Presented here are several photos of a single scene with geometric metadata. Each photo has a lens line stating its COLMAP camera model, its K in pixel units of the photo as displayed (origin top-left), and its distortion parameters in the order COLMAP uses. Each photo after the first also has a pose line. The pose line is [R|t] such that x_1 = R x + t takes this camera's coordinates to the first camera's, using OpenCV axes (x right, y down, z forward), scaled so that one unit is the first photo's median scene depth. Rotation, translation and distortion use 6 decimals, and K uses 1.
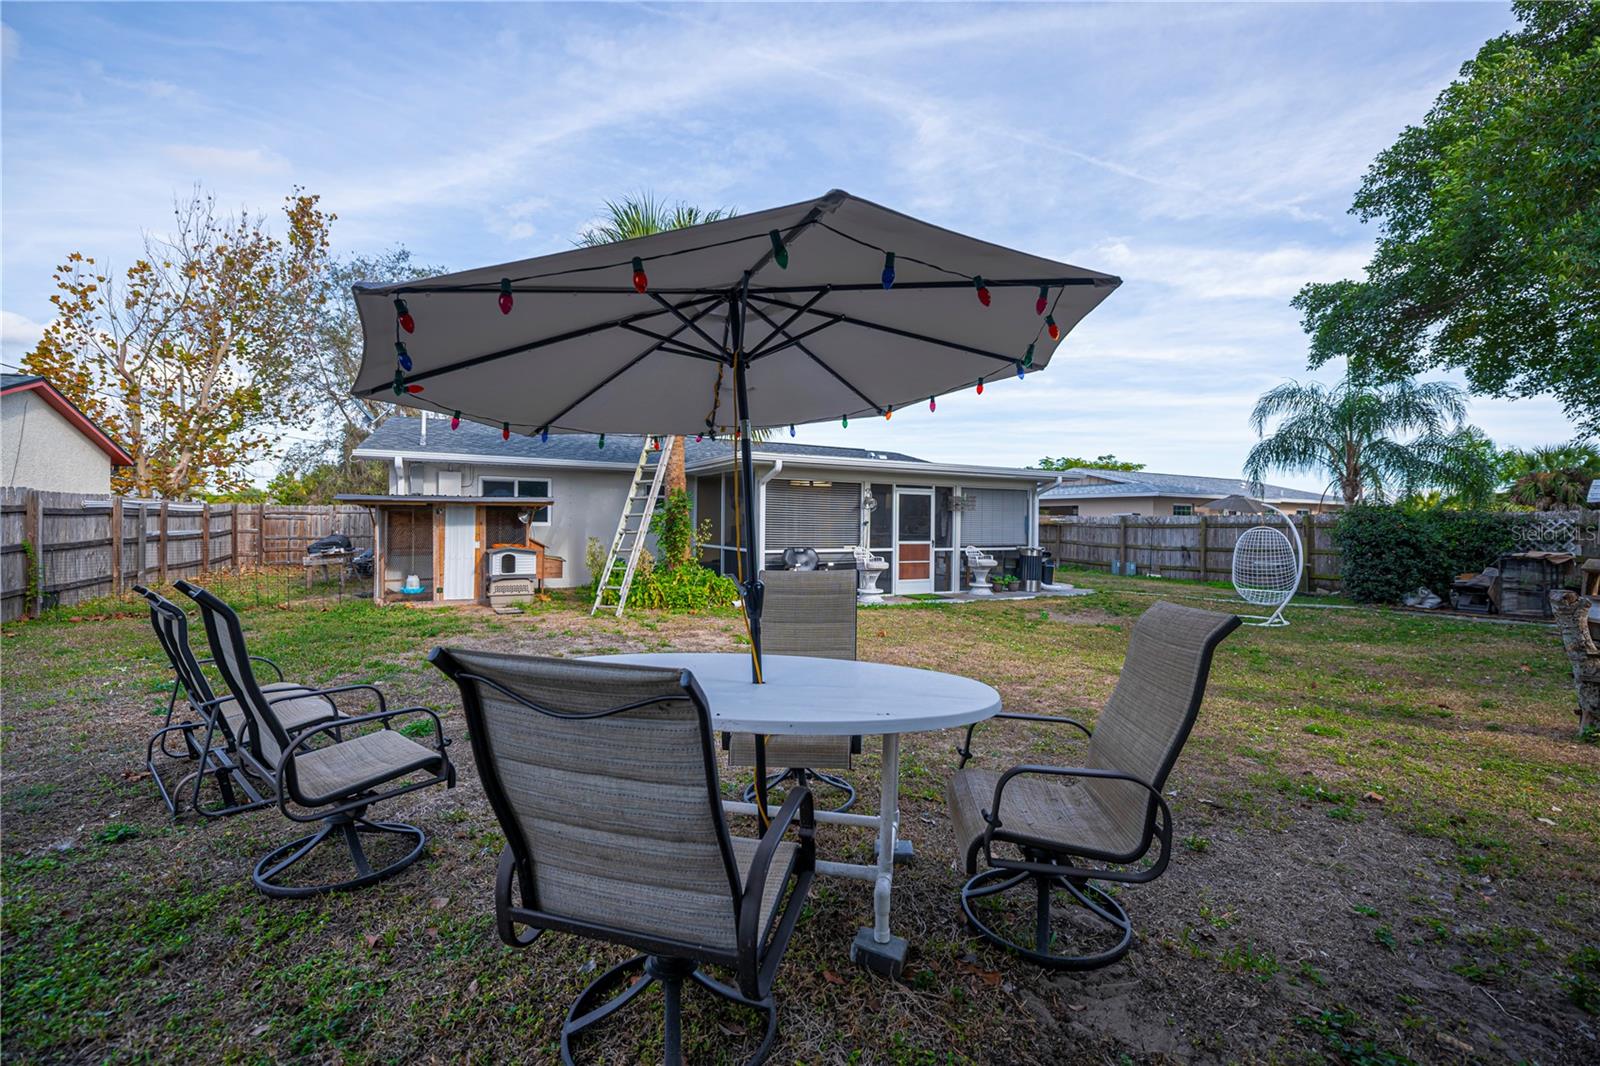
lens RADIAL K [[641.2, 0, 801.5], [0, 641.2, 517.8], [0, 0, 1]] dist [-0.017709, -0.000264]
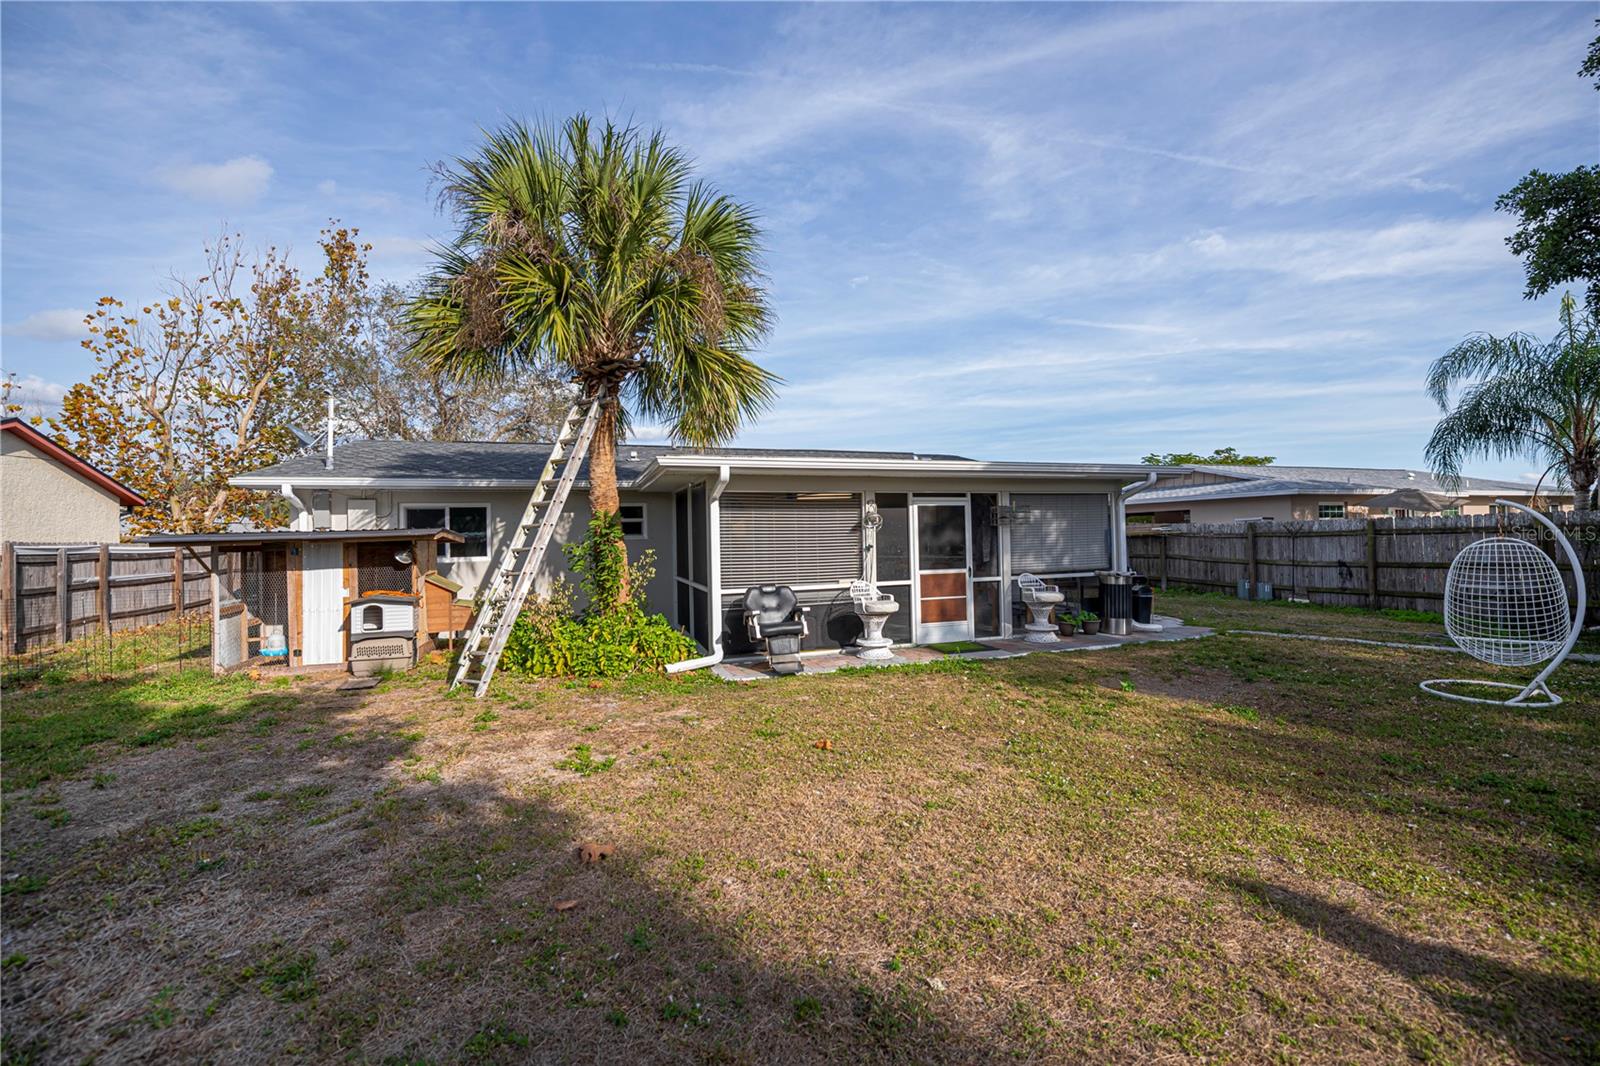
lens RADIAL K [[641.2, 0, 801.5], [0, 641.2, 517.8], [0, 0, 1]] dist [-0.017709, -0.000264]
pose [[0.988639, -0.035364, -0.146089, 0.116566], [0.032069, 0.999177, -0.024845, -0.008855], [0.146847, 0.019877, 0.988959, 0.234689]]
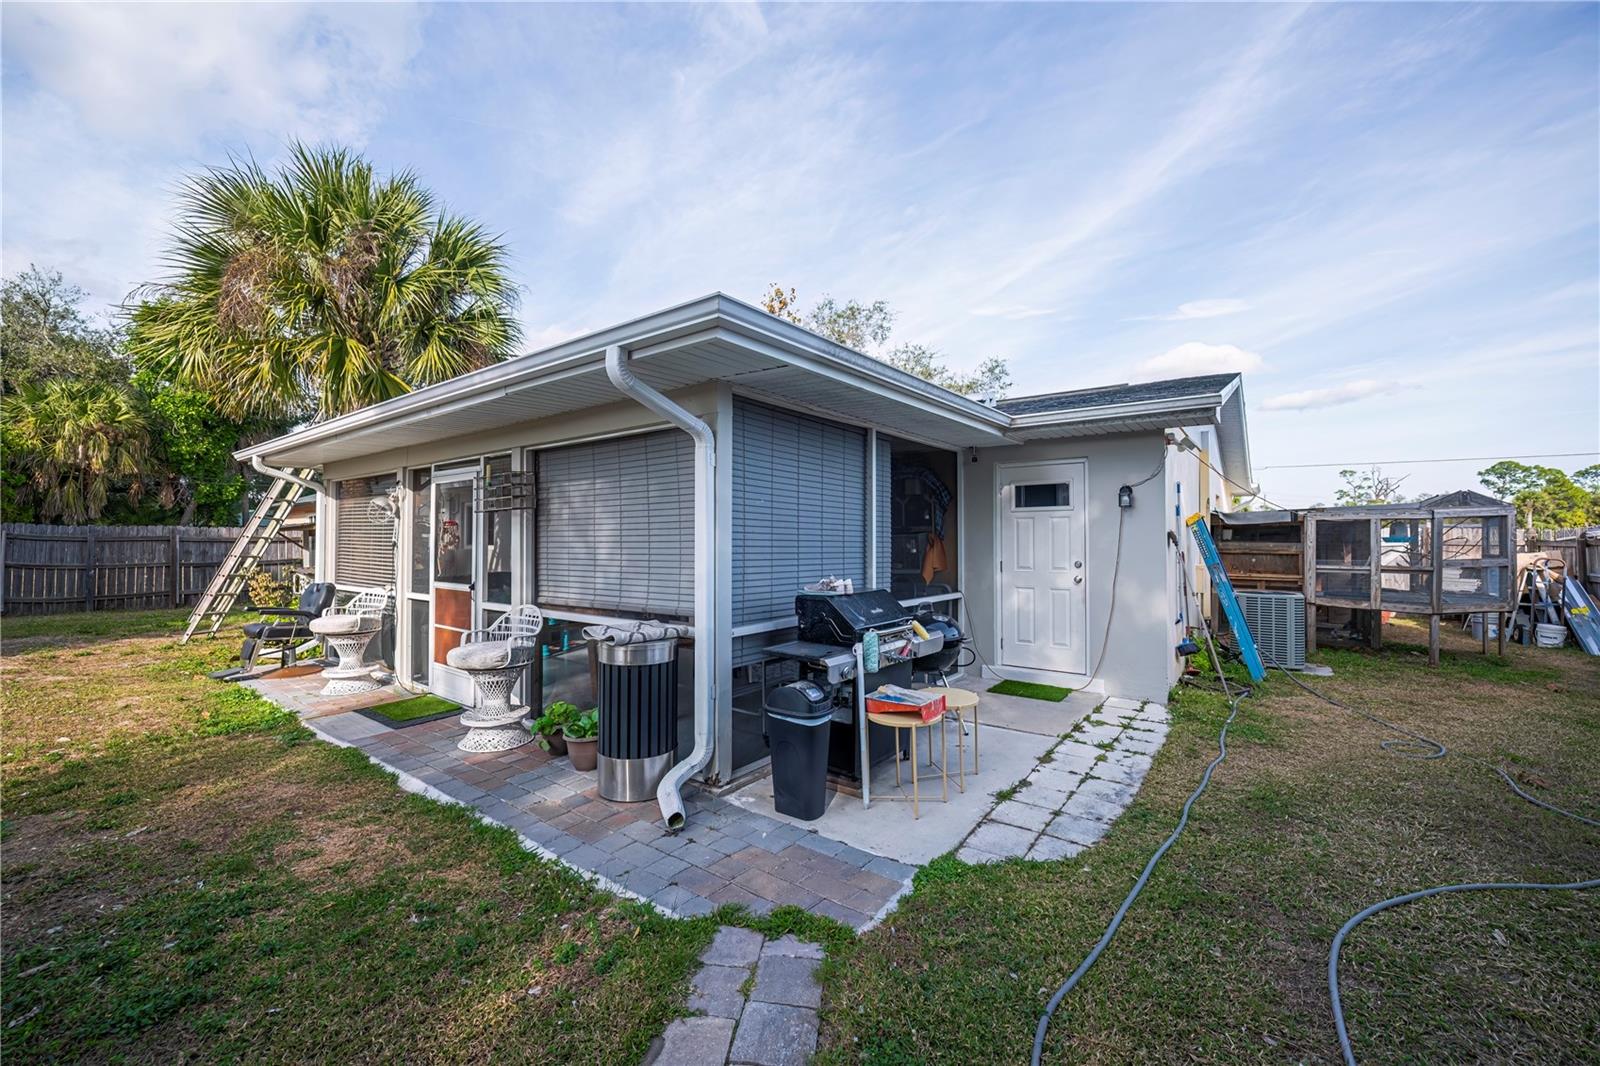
lens RADIAL K [[643.6, 0, 804.6], [0, 643.6, 556.8], [0, 0, 1]] dist [-0.016567, -0.000086]
pose [[0.372011, 0.010909, -0.928164, 0.647180], [0.011518, 0.999800, 0.016368, 0.011352], [0.928157, -0.016780, 0.371811, 0.988802]]
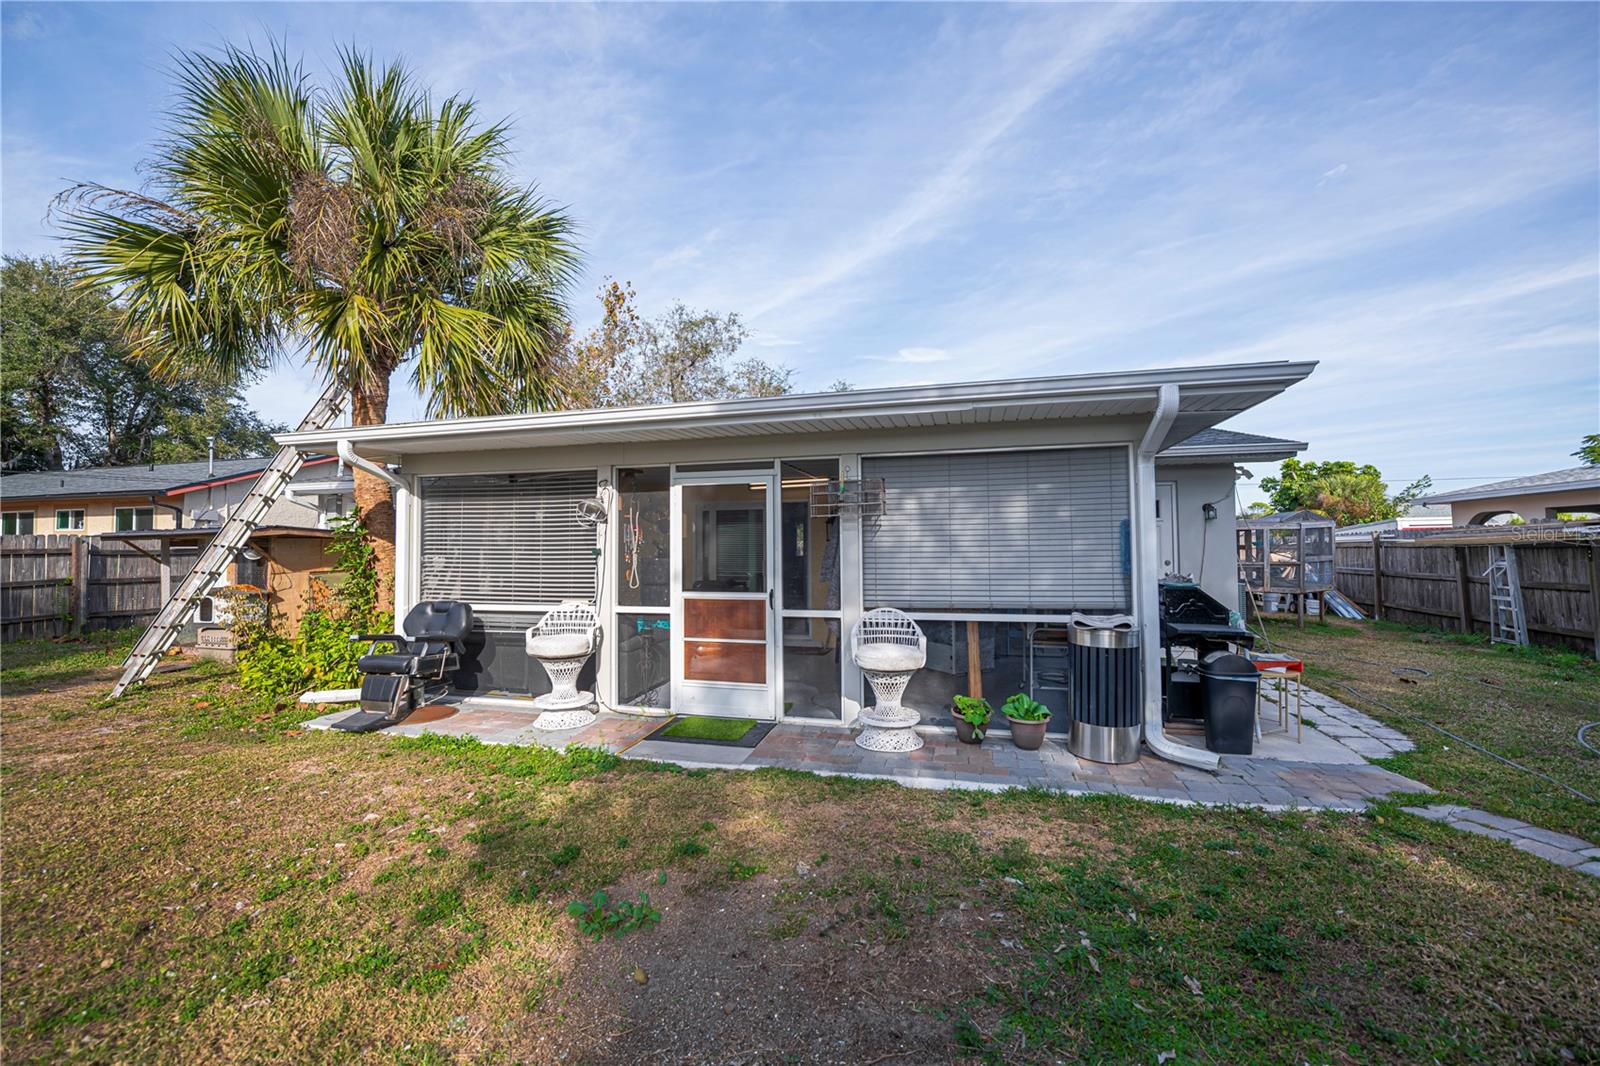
lens RADIAL K [[655.4, 0, 762.1], [0, 655.4, 535.2], [0, 0, 1]] dist [-0.024218, -0.000034]
pose [[0.695819, -0.039591, -0.717125, 0.474865], [0.023978, 0.999203, -0.031899, 0.011552], [0.717817, 0.005001, 0.696214, 0.658452]]
